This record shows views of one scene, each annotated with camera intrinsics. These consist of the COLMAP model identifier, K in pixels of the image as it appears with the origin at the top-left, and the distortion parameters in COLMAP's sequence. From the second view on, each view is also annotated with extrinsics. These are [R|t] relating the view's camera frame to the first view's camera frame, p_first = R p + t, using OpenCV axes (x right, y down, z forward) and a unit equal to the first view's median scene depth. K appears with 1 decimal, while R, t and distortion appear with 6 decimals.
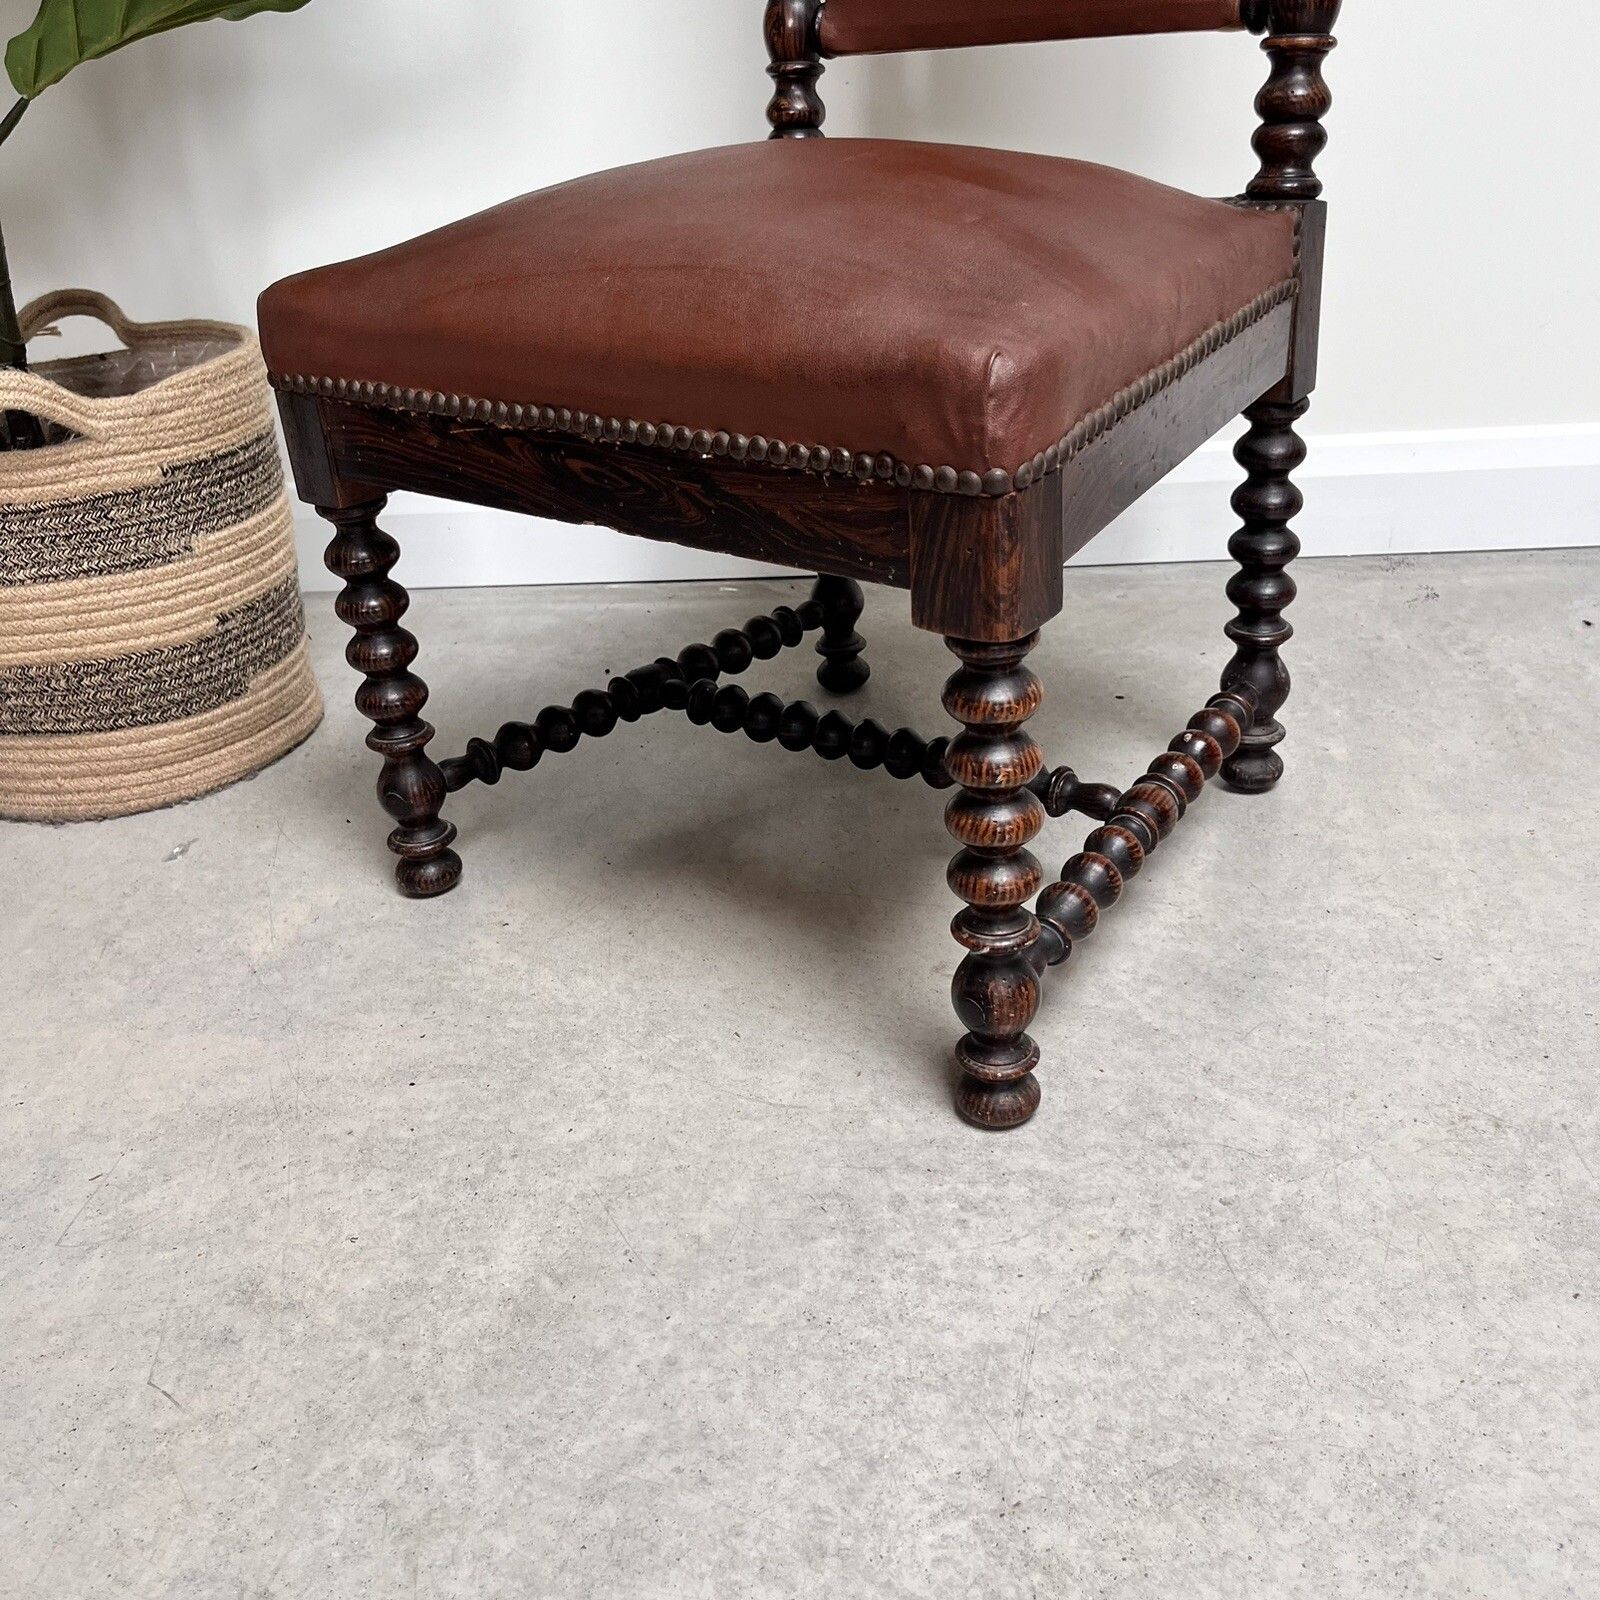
lens RADIAL K [[1641.5, 0, 803.1], [0, 1641.5, 818.0], [0, 0, 1]] dist [0.018953, -0.007707]
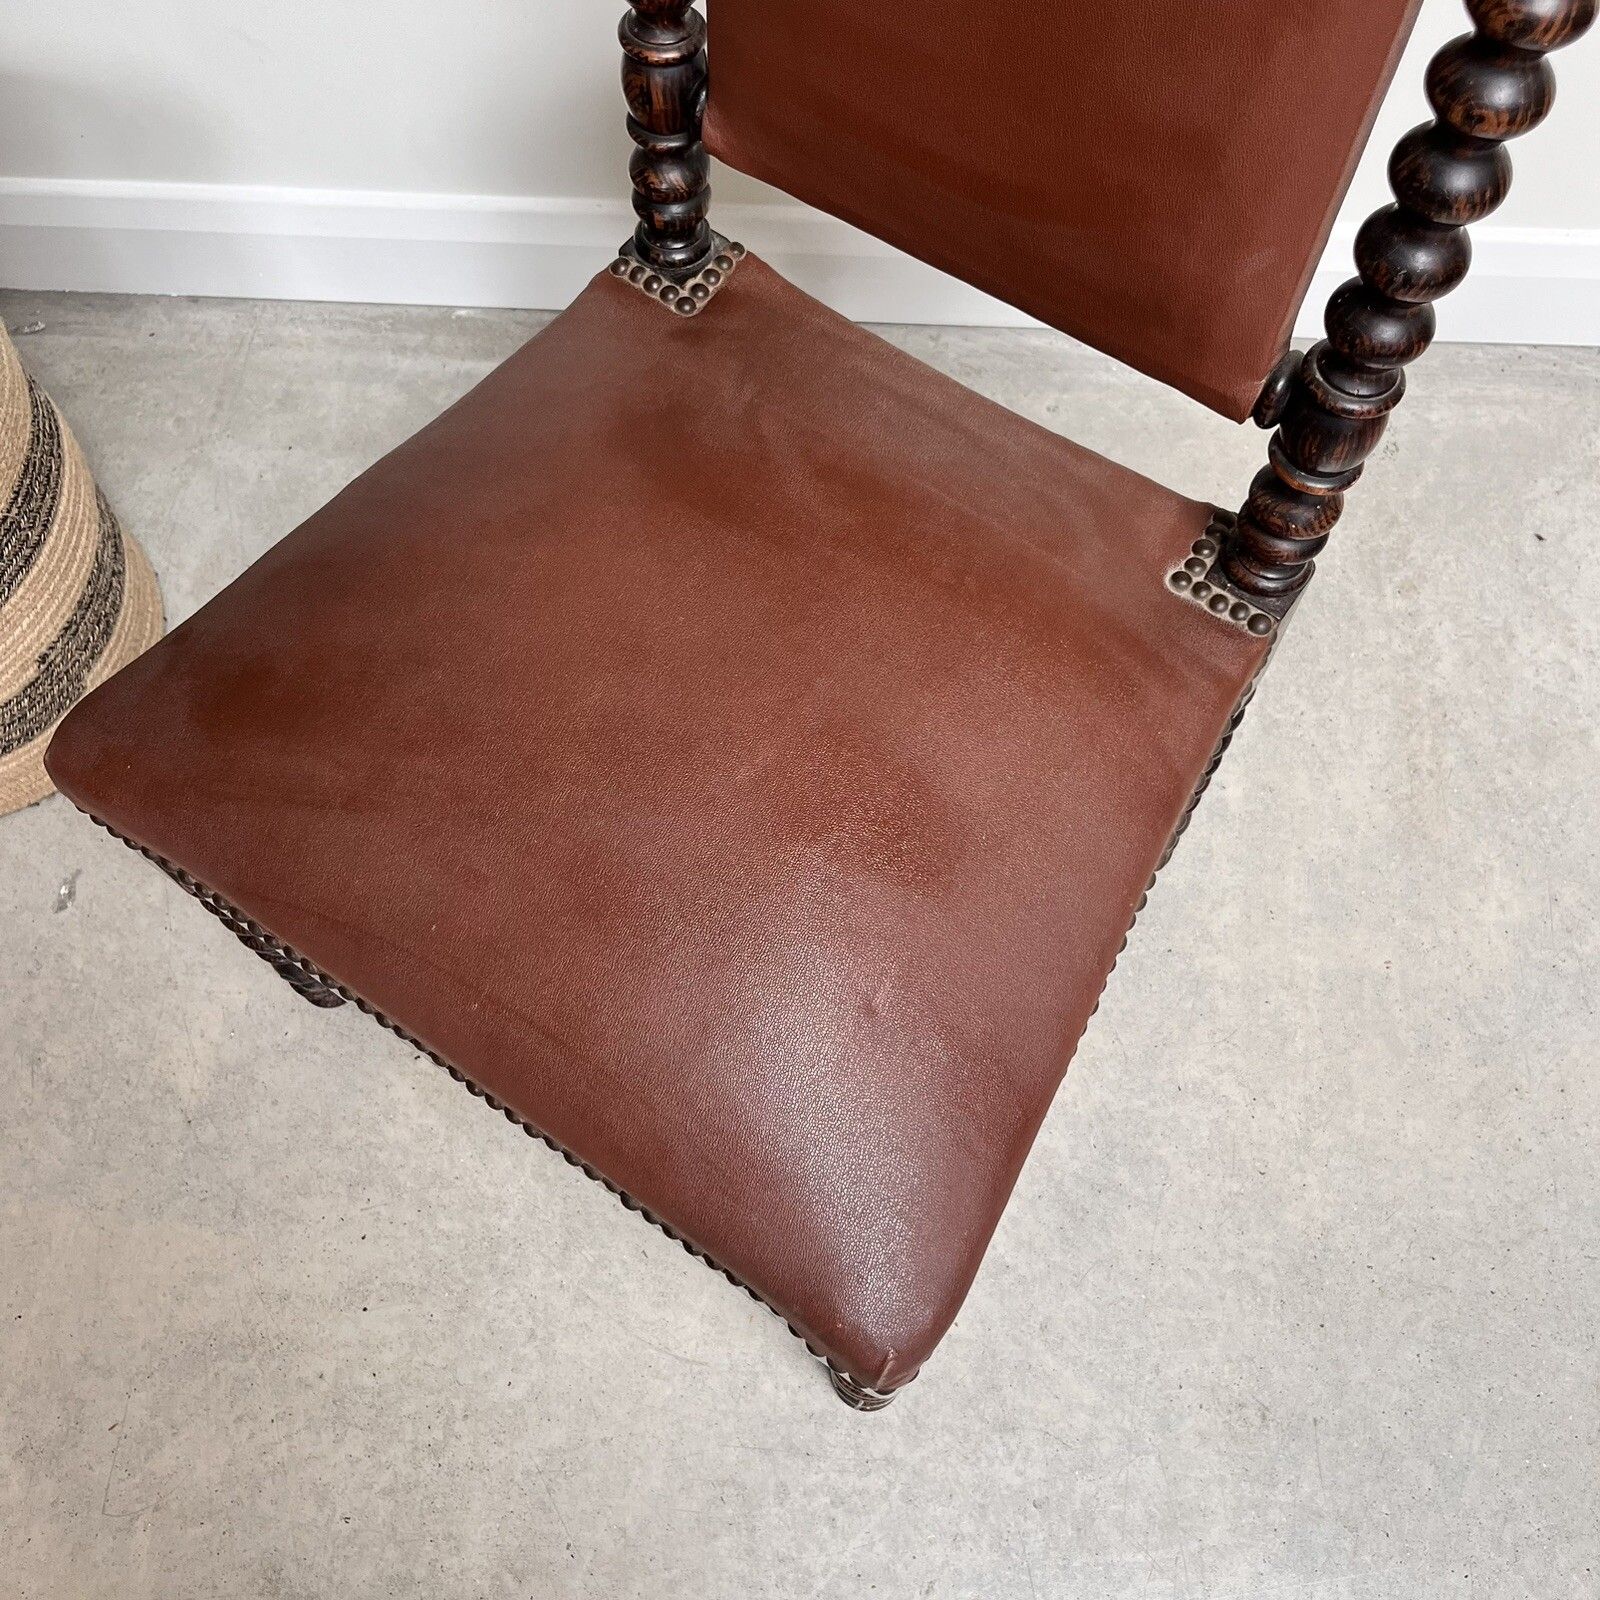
lens RADIAL K [[1639.2, 0, 800.0], [0, 1639.2, 800.0], [0, 0, 1]] dist [0.007216, 0.019959]
pose [[0.998212, -0.018949, 0.056684, 0.009301], [-0.021370, 0.772557, 0.634586, -0.879974], [-0.055816, -0.634663, 0.770771, 0.330626]]
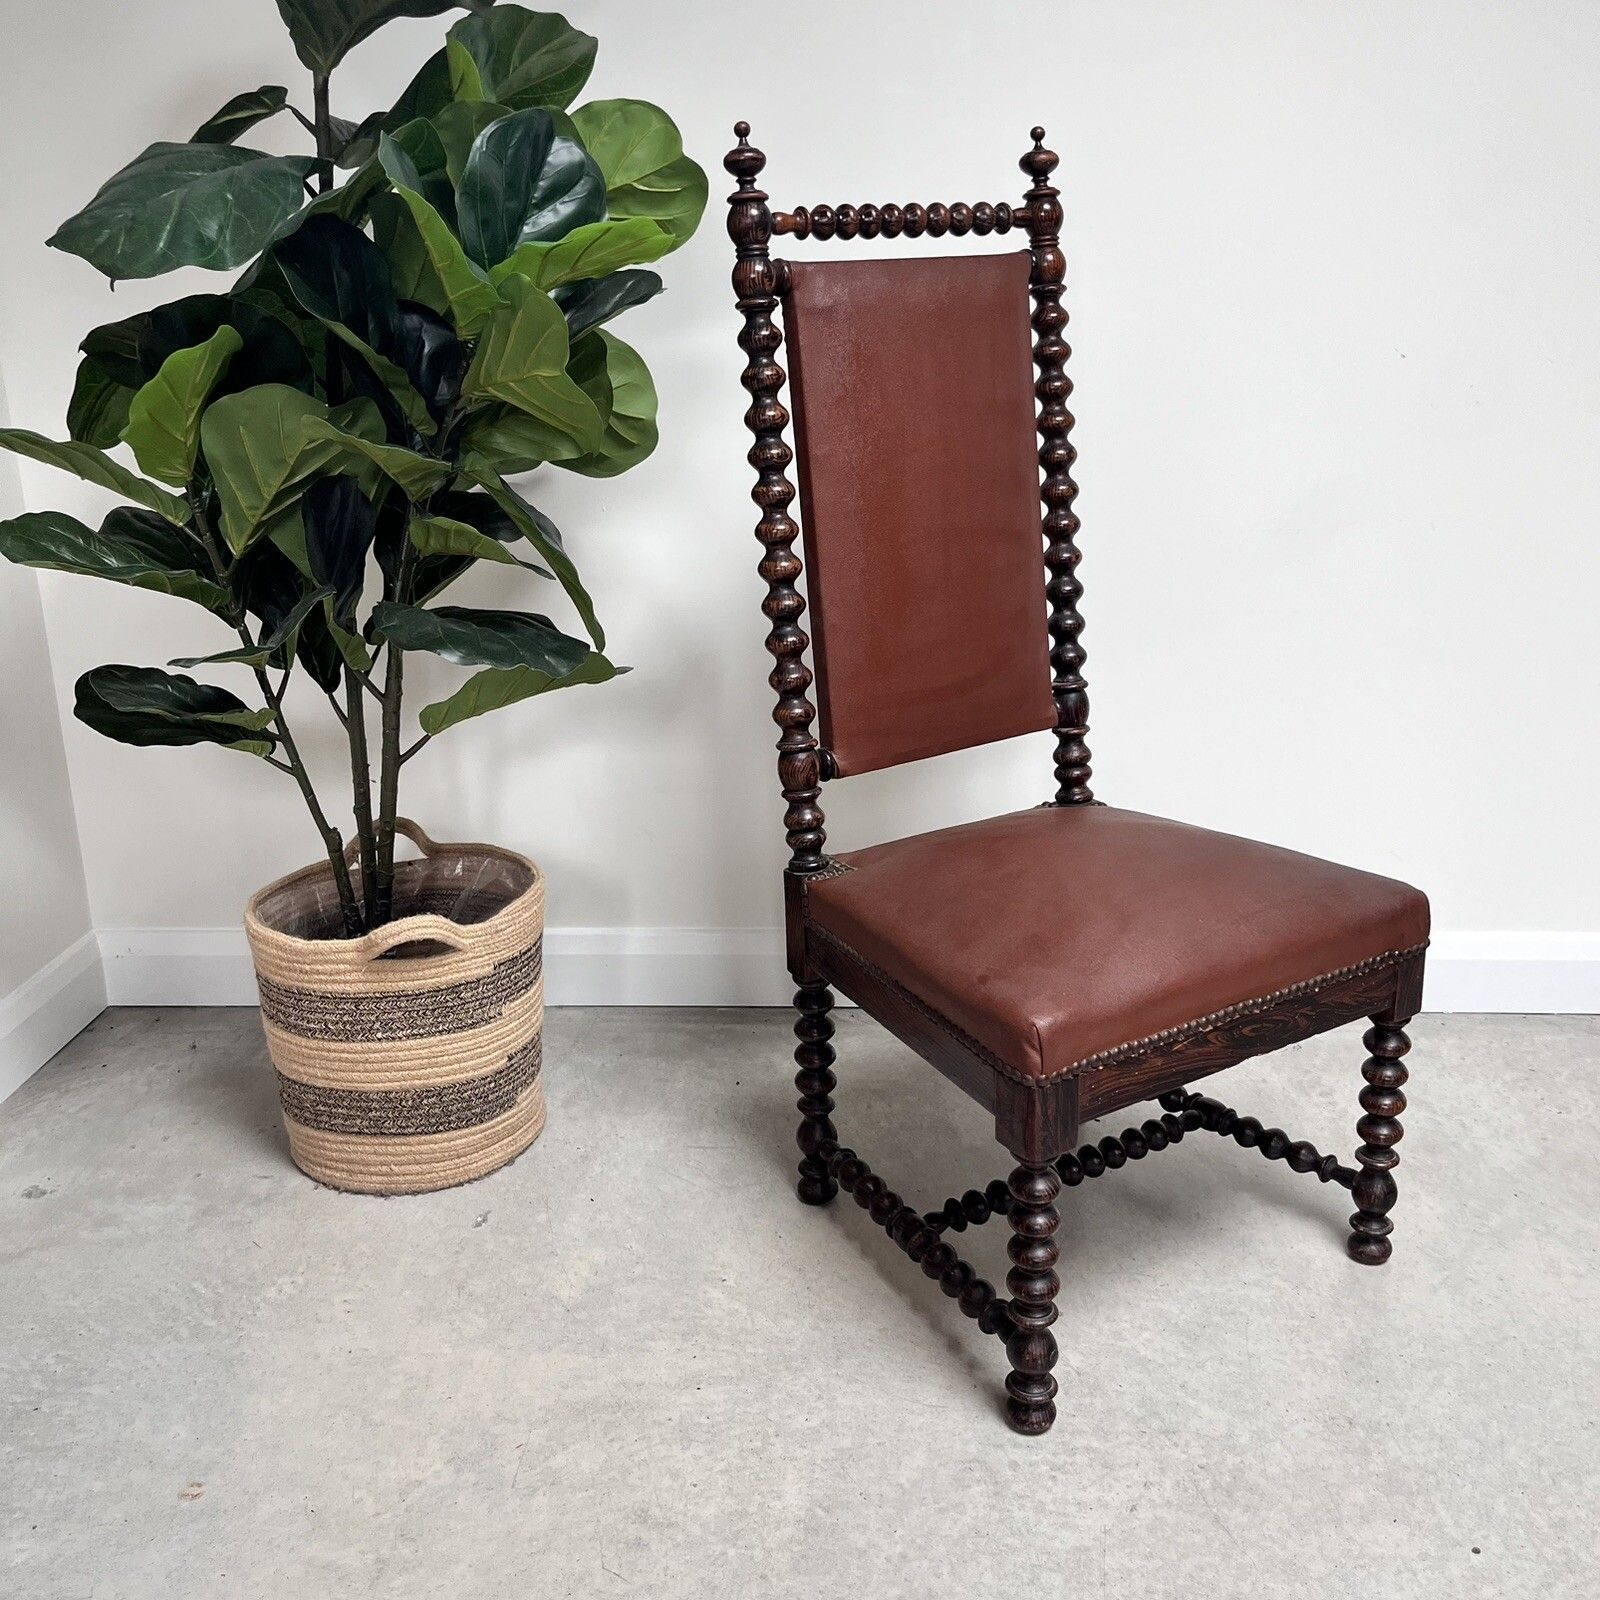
lens RADIAL K [[1639.1, 0, 790.6], [0, 1639.1, 779.0], [0, 0, 1]] dist [0.016004, 0.010416]
pose [[0.996953, 0.038122, 0.068059, -0.289118], [-0.024250, 0.980684, -0.194089, -0.118763], [-0.074144, 0.191847, 0.978620, -0.729804]]
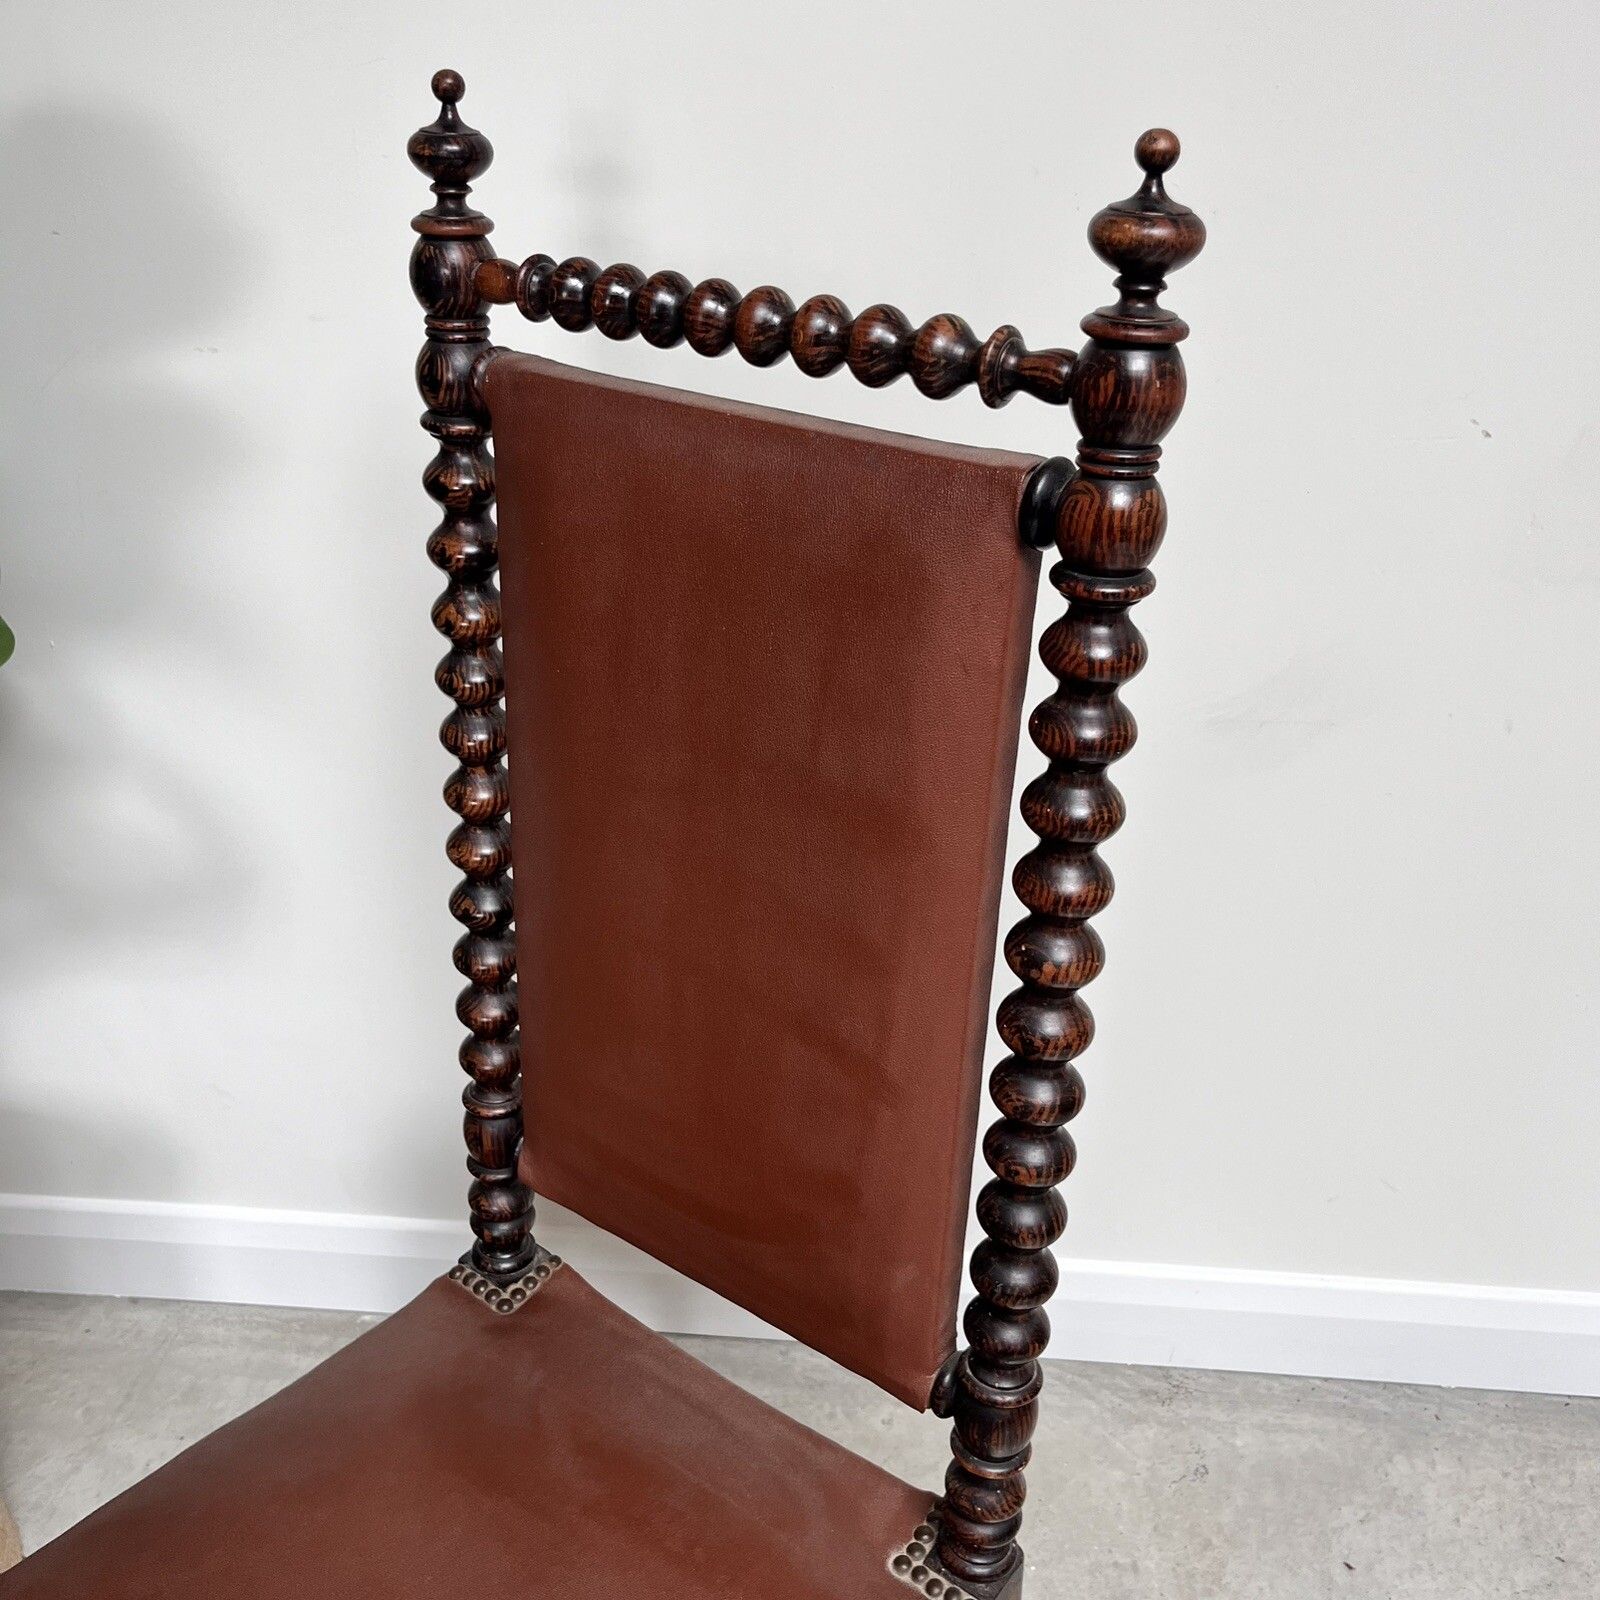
lens RADIAL K [[1636.7, 0, 787.0], [0, 1636.7, 810.5], [0, 0, 1]] dist [0.019271, -0.001330]
pose [[0.998689, 0.040081, 0.031839, 0.152741], [-0.042516, 0.995896, 0.079900, -0.938444], [-0.028506, -0.081149, 0.996294, 0.134408]]
